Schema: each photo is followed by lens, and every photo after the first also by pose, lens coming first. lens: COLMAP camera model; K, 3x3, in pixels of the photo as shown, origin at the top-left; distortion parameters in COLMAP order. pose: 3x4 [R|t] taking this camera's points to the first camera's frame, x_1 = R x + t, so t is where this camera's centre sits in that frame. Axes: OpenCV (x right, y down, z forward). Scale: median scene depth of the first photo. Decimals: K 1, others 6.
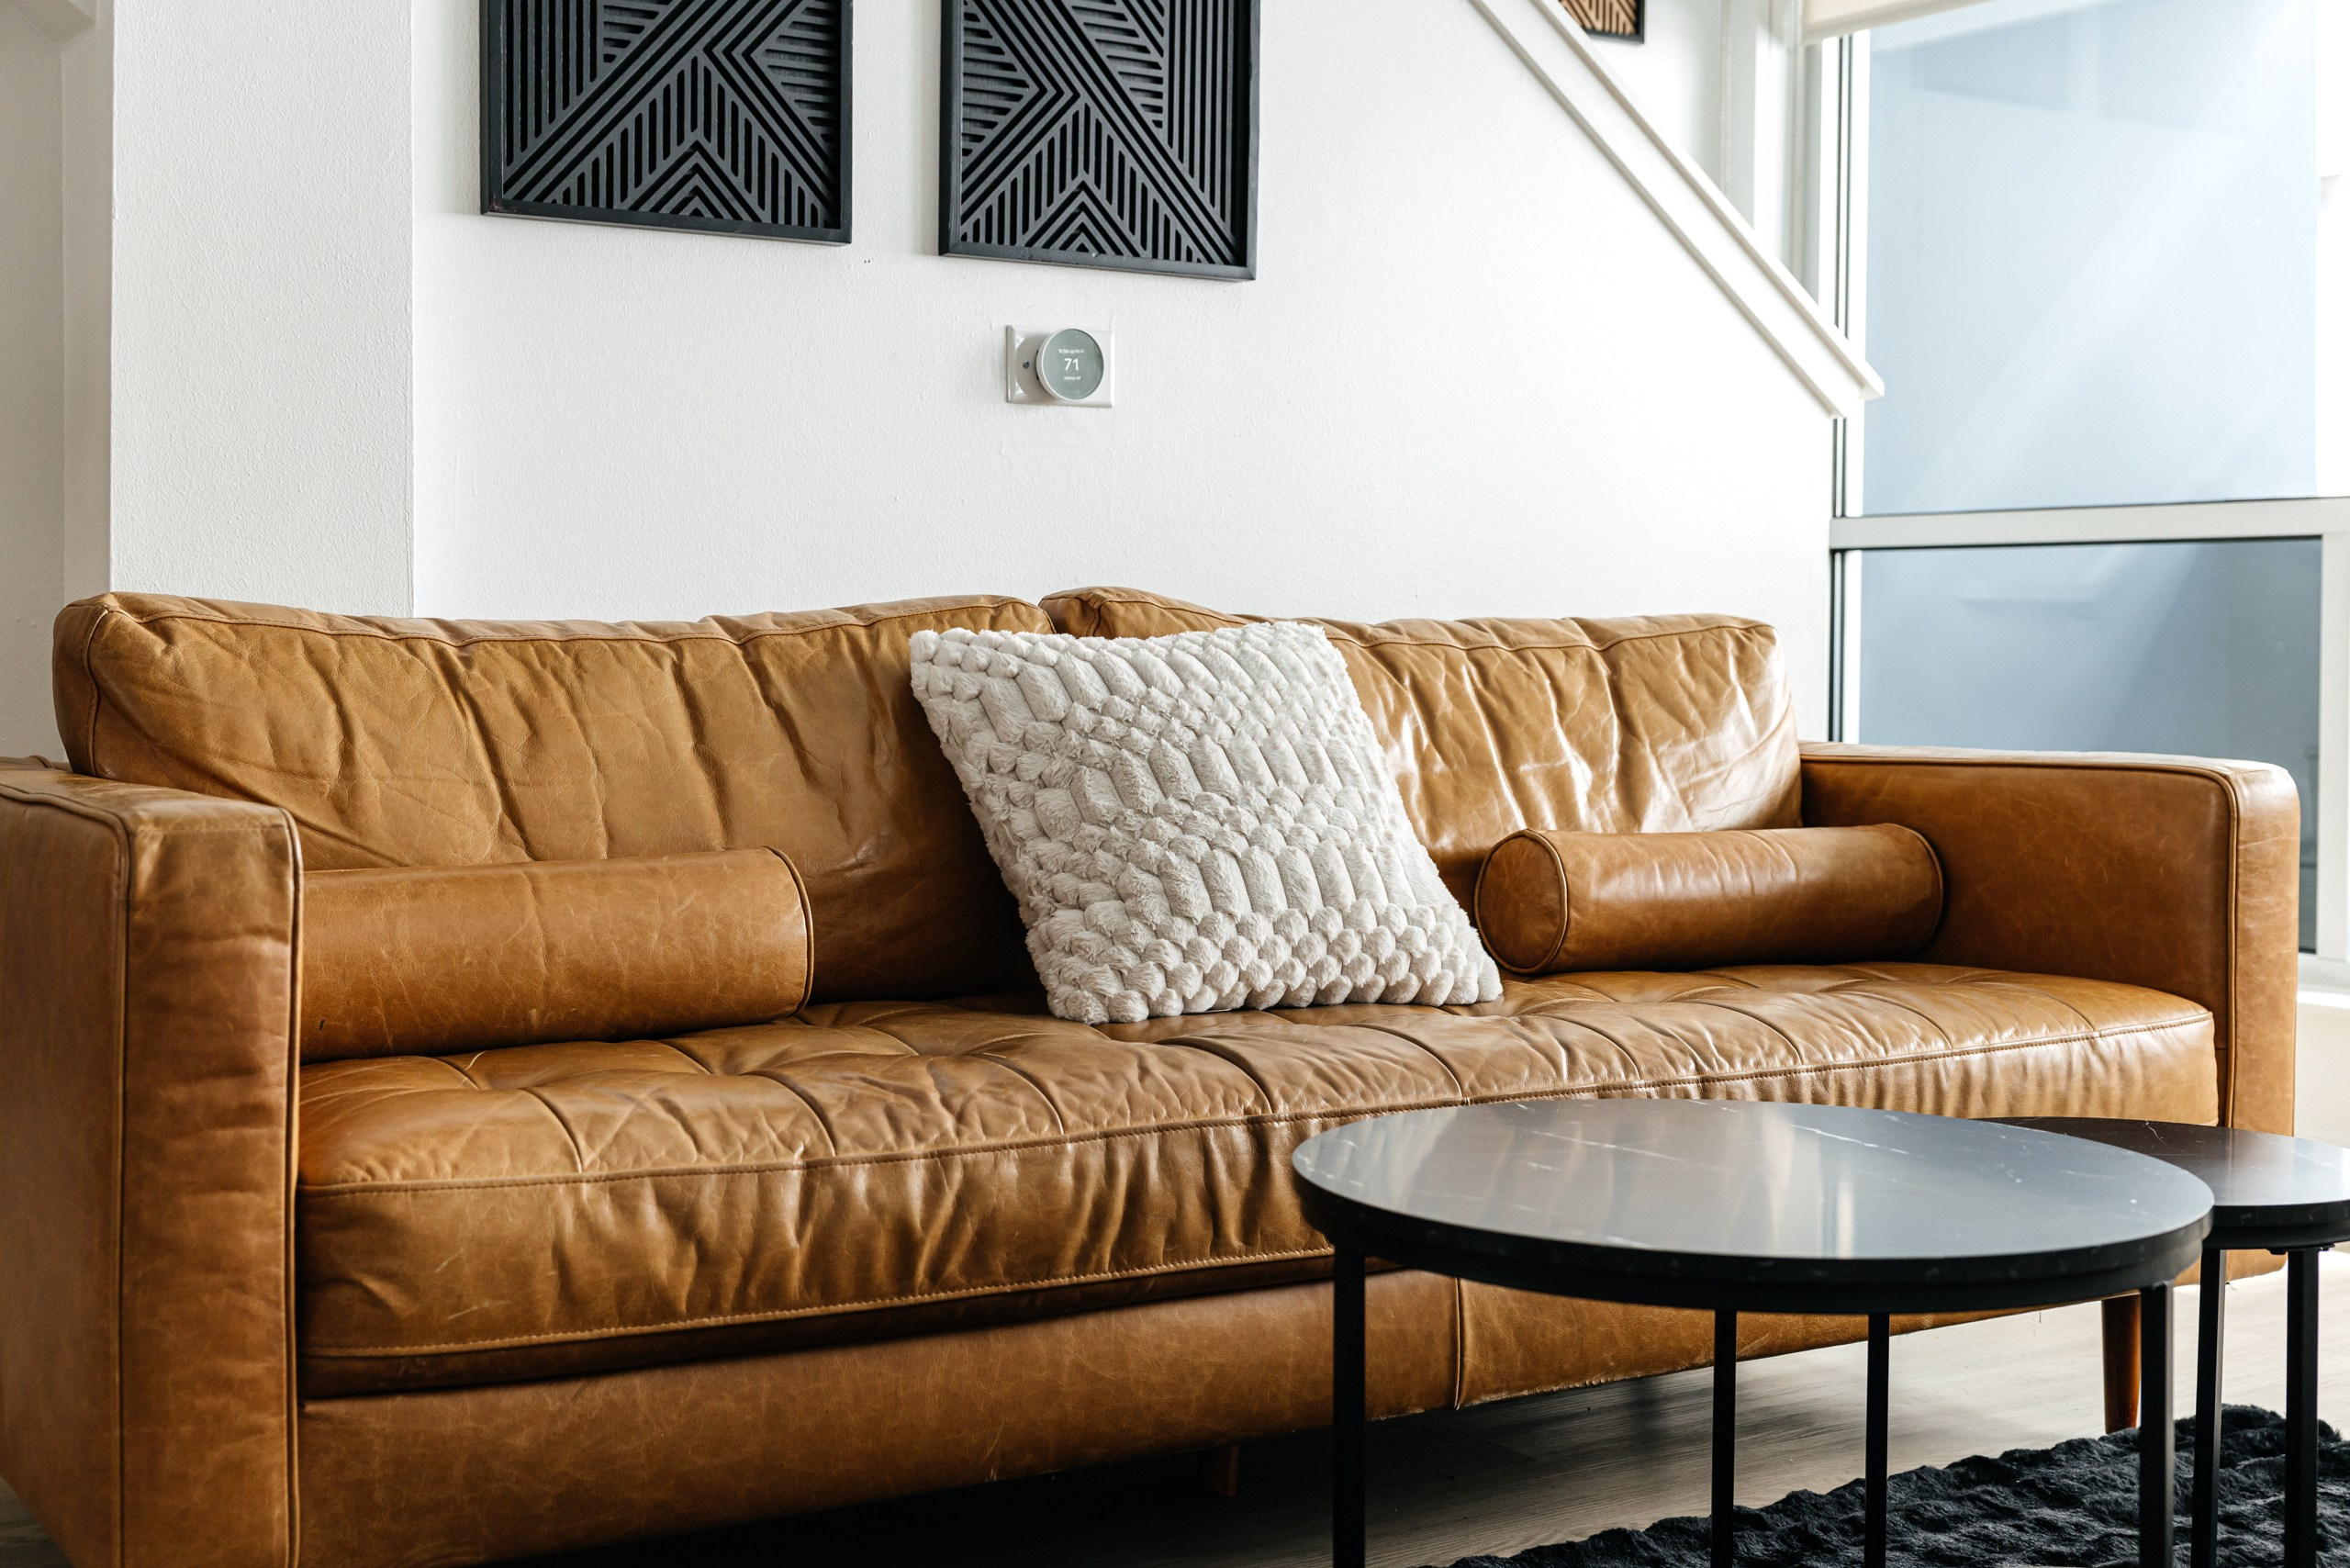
lens RADIAL K [[2950.6, 0, 1167.5], [0, 2950.6, 694.9], [0, 0, 1]] dist [-0.002183, 0.005026]
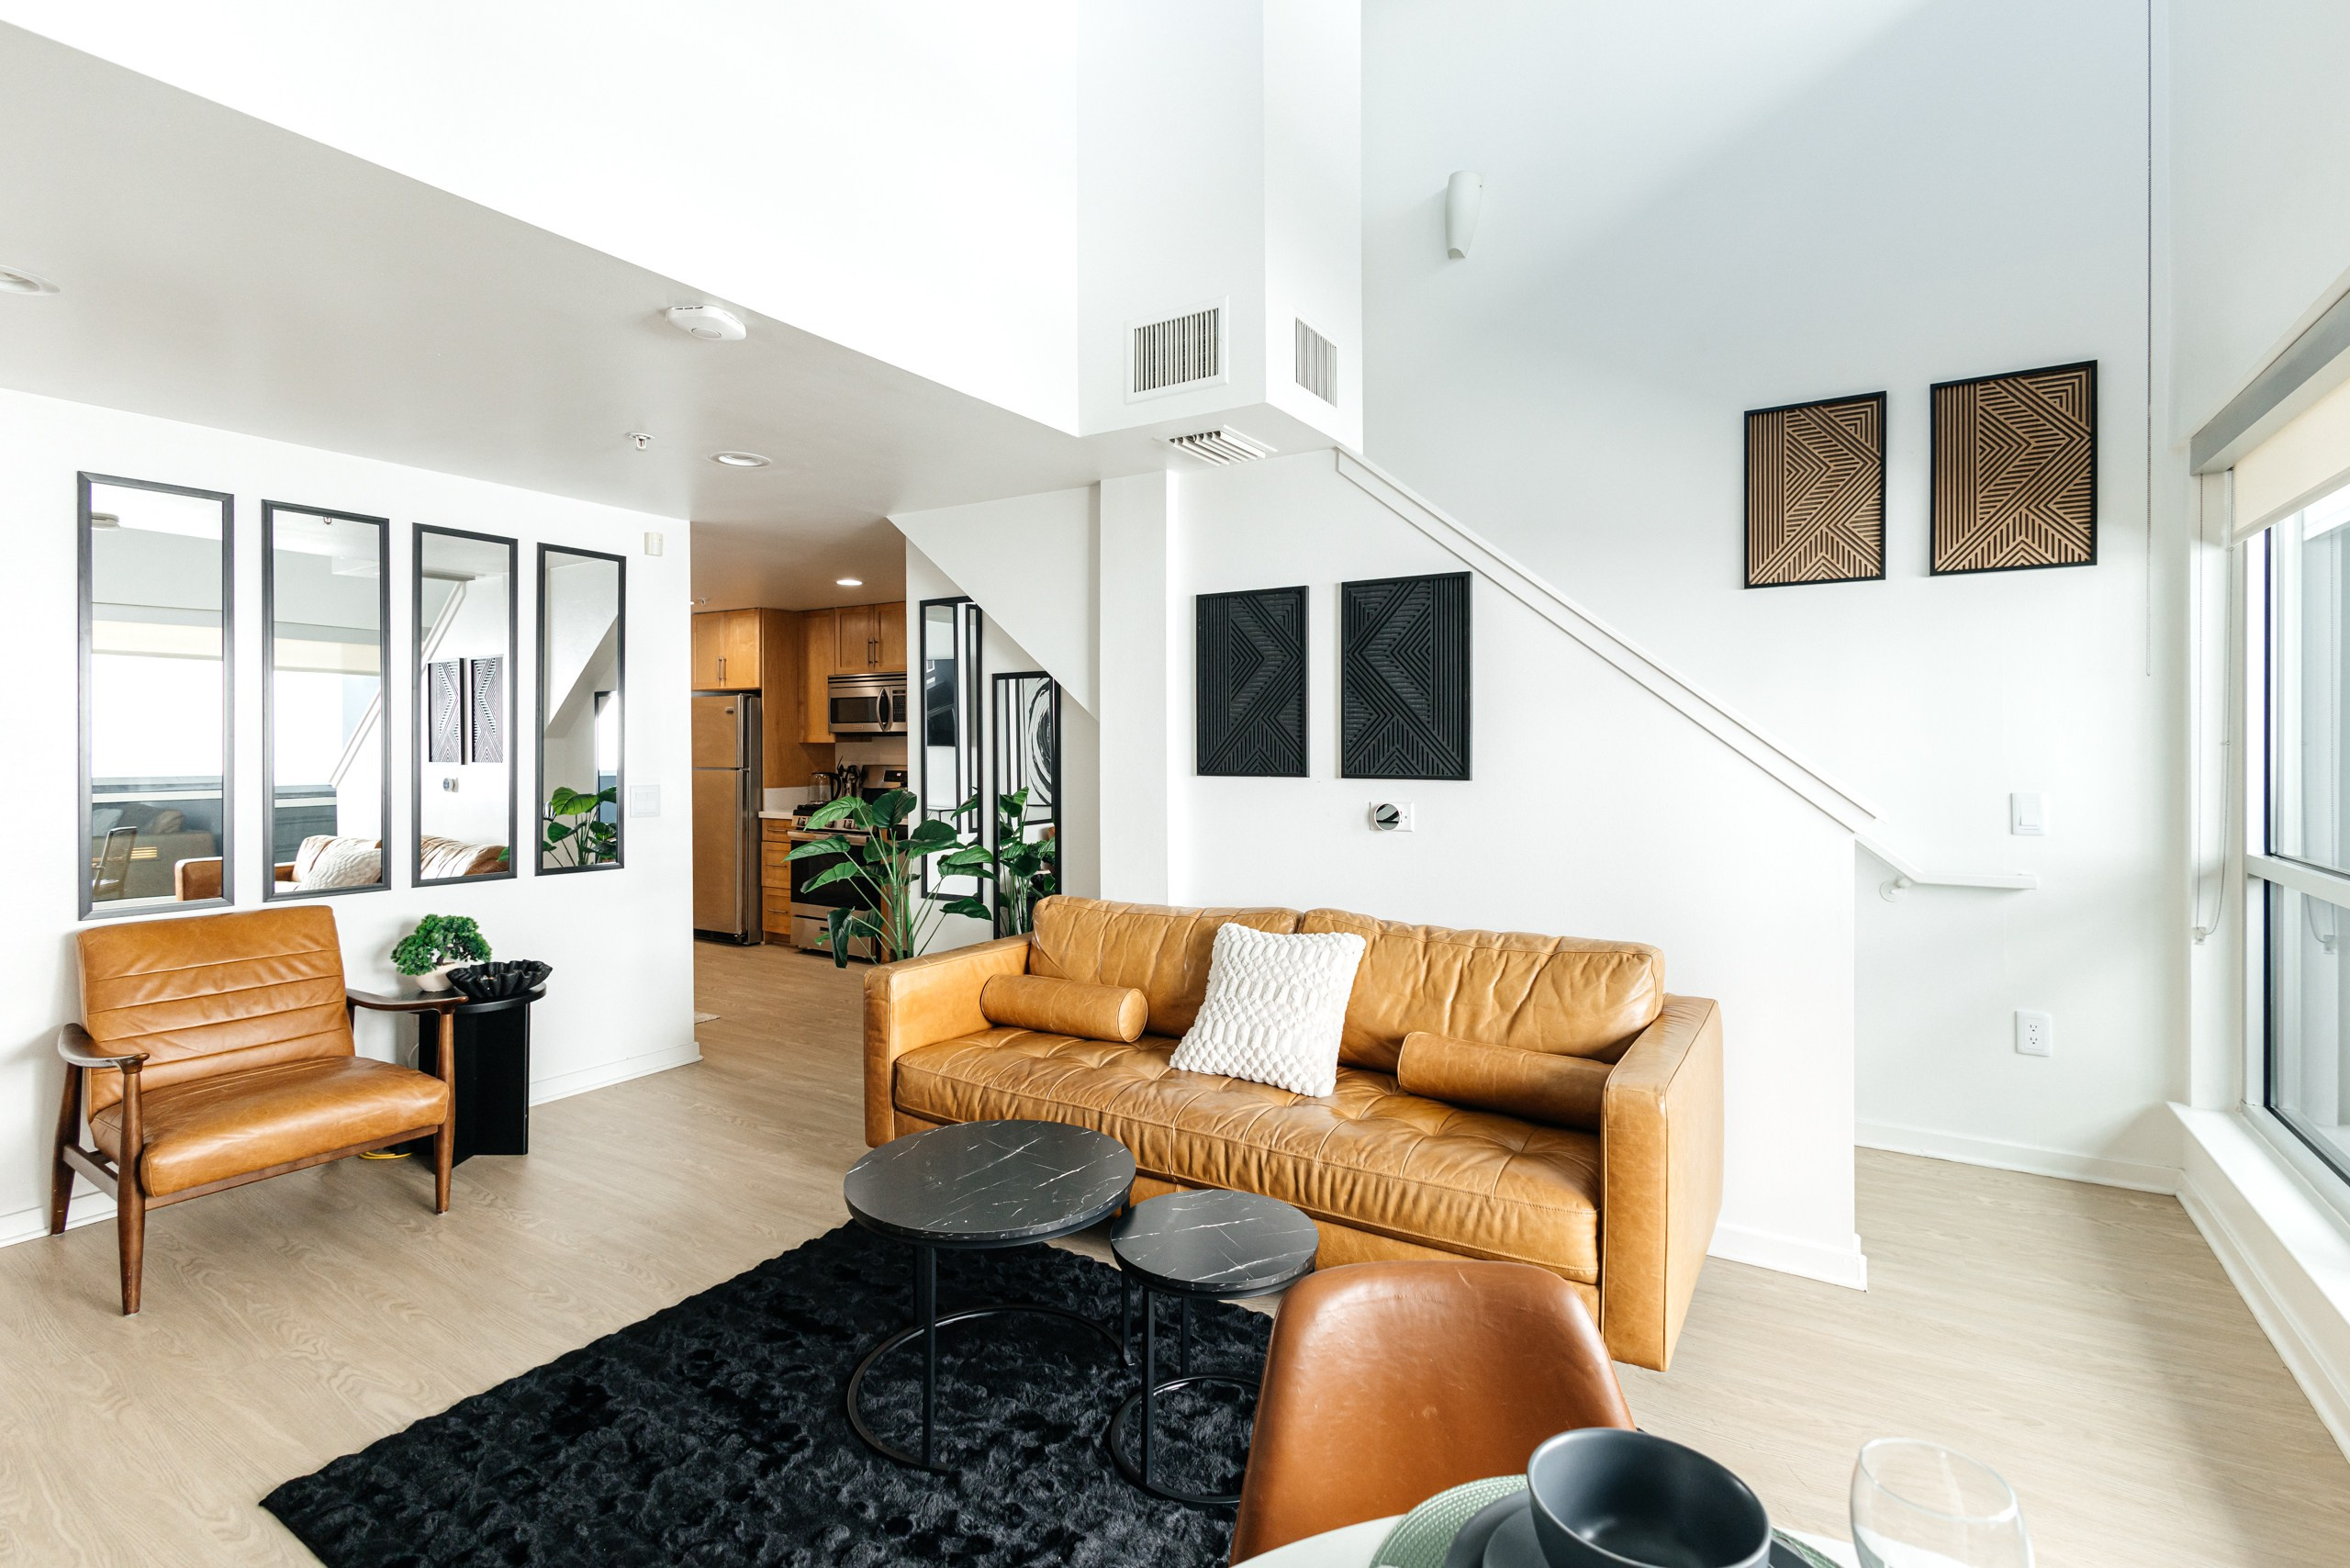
lens RADIAL K [[1097.2, 0, 1177.6], [0, 1097.2, 748.9], [0, 0, 1]] dist [0.003982, 0.000292]
pose [[0.430058, -0.005188, -0.902786, 0.970361], [-0.009550, 0.999901, -0.010296, -0.199744], [0.902751, 0.013050, 0.429966, 0.492563]]
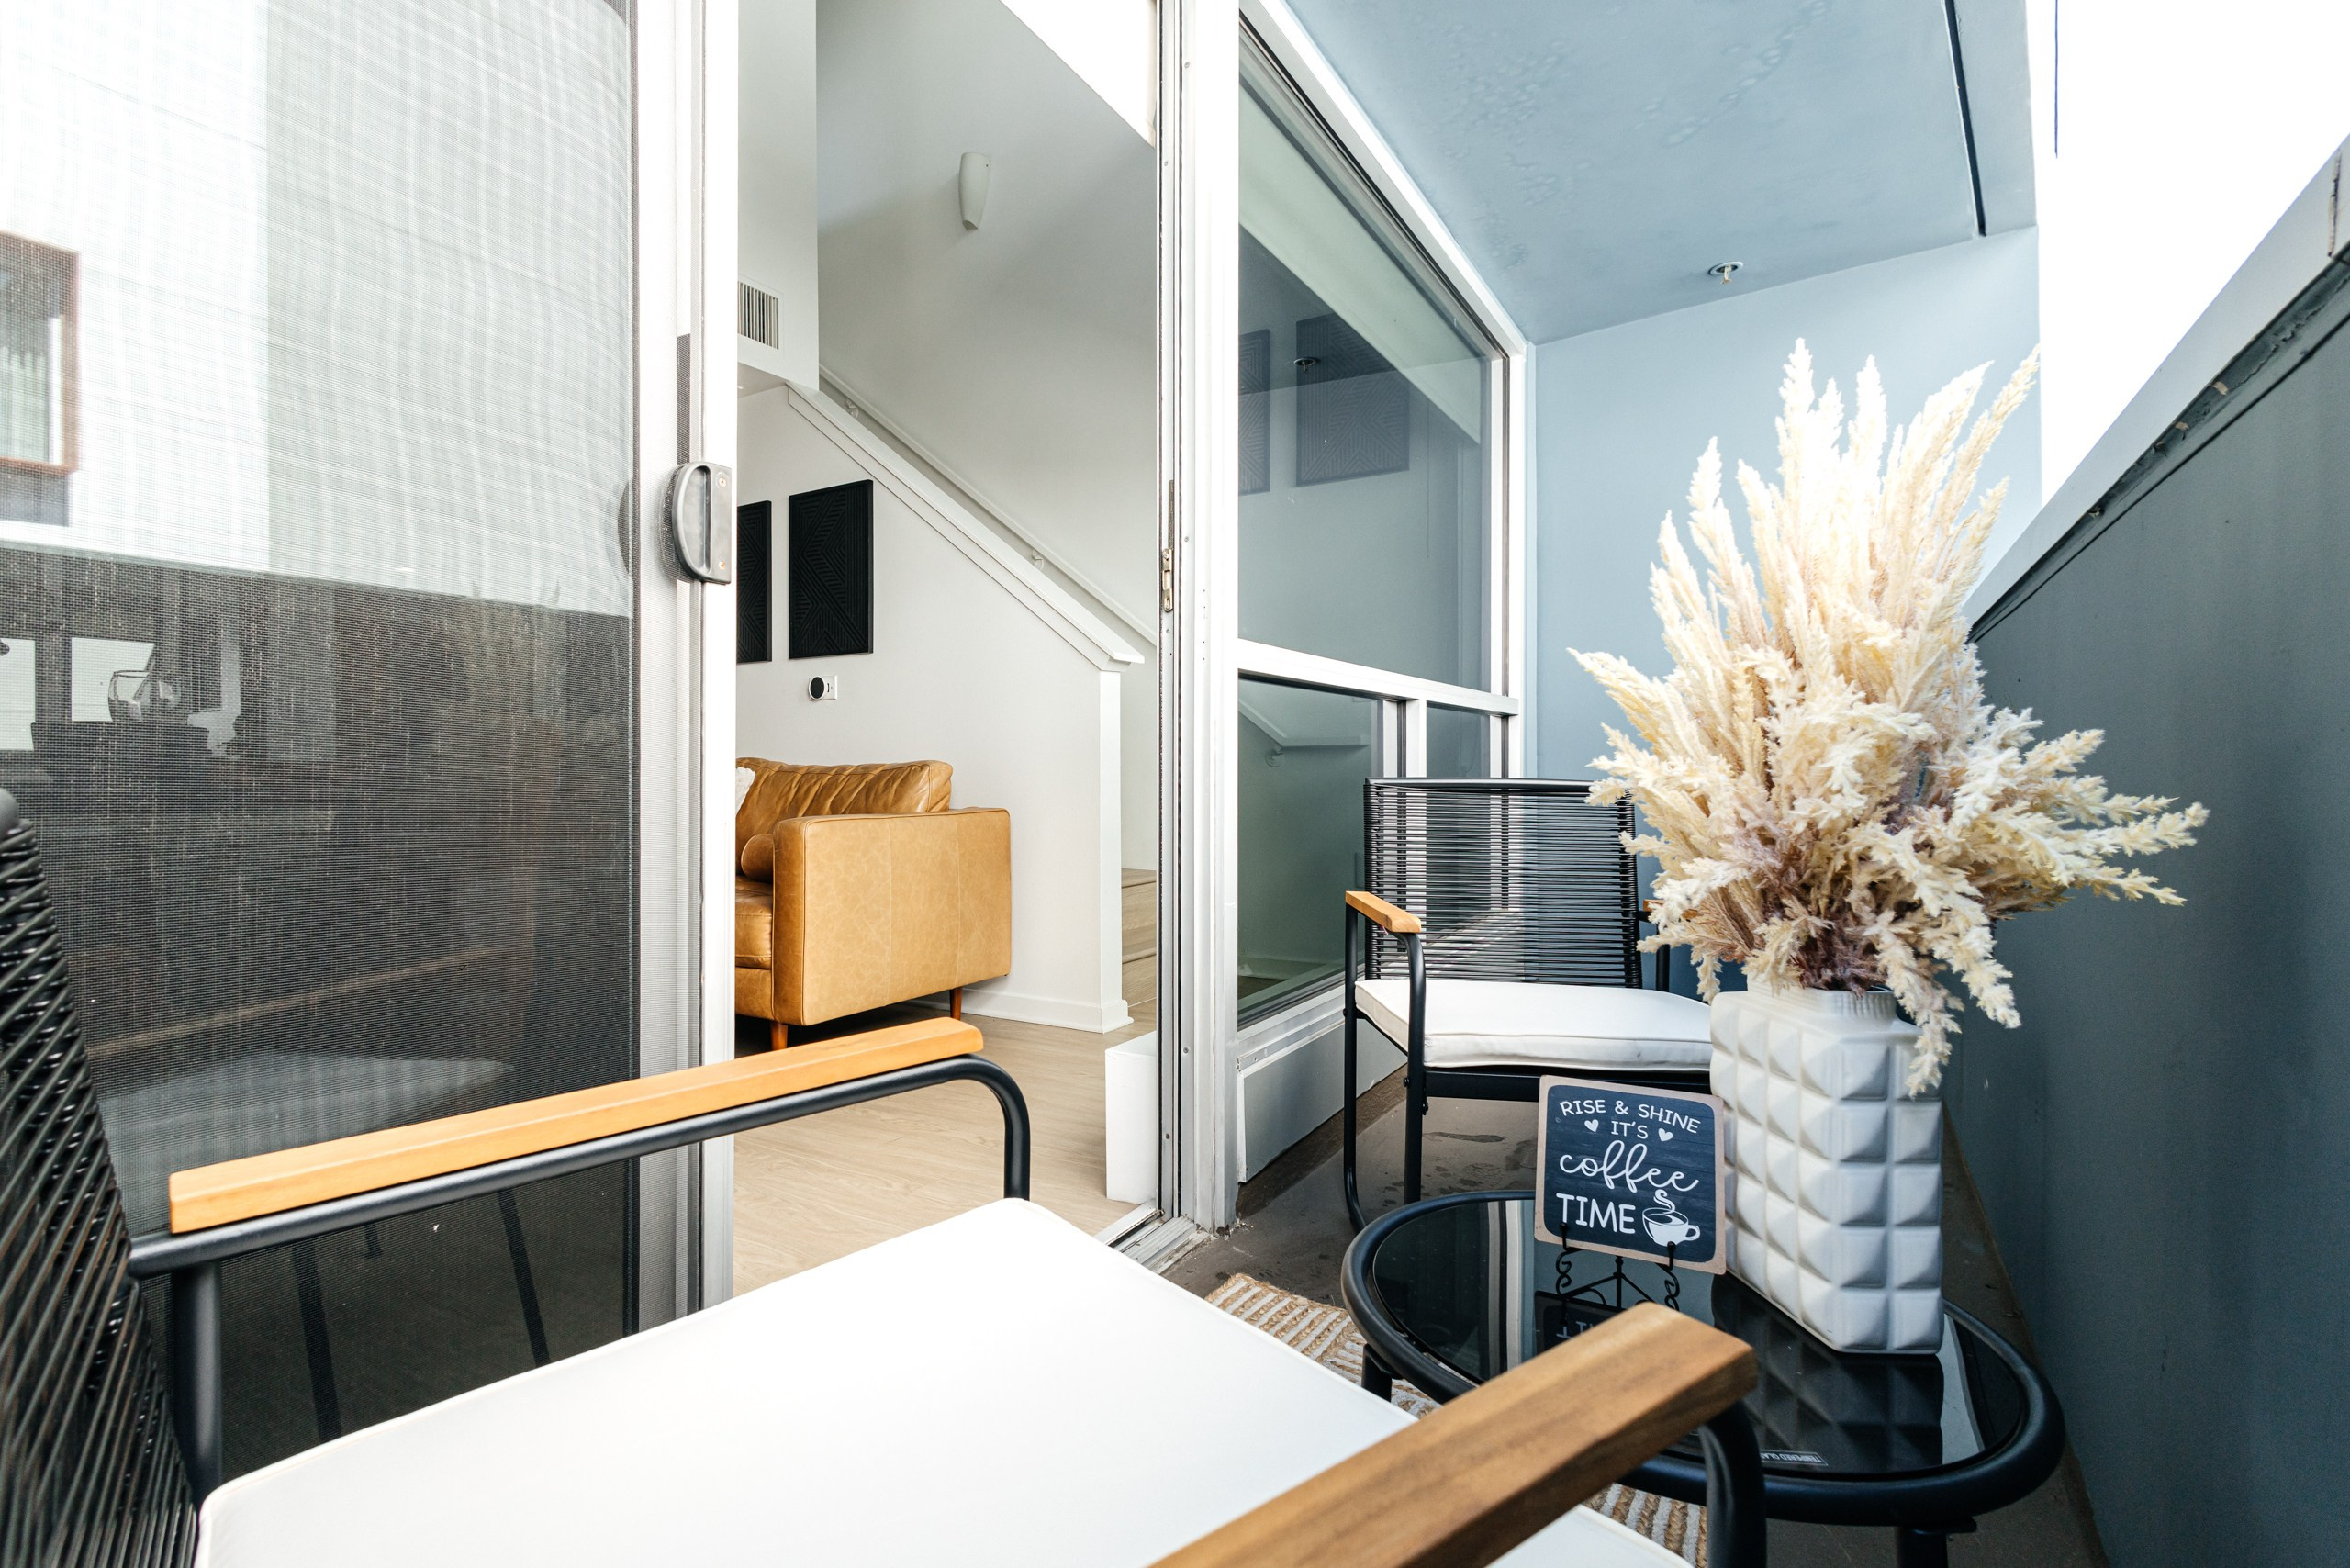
lens RADIAL K [[1116.9, 0, 1175.0], [0, 1116.9, 784.0], [0, 0, 1]] dist [0.000547, 0.000010]
pose [[0.459240, -0.001148, -0.888312, 1.499675], [-0.008173, 0.999951, -0.005518, -0.007417], [0.888275, 0.009794, 0.459208, 0.971919]]
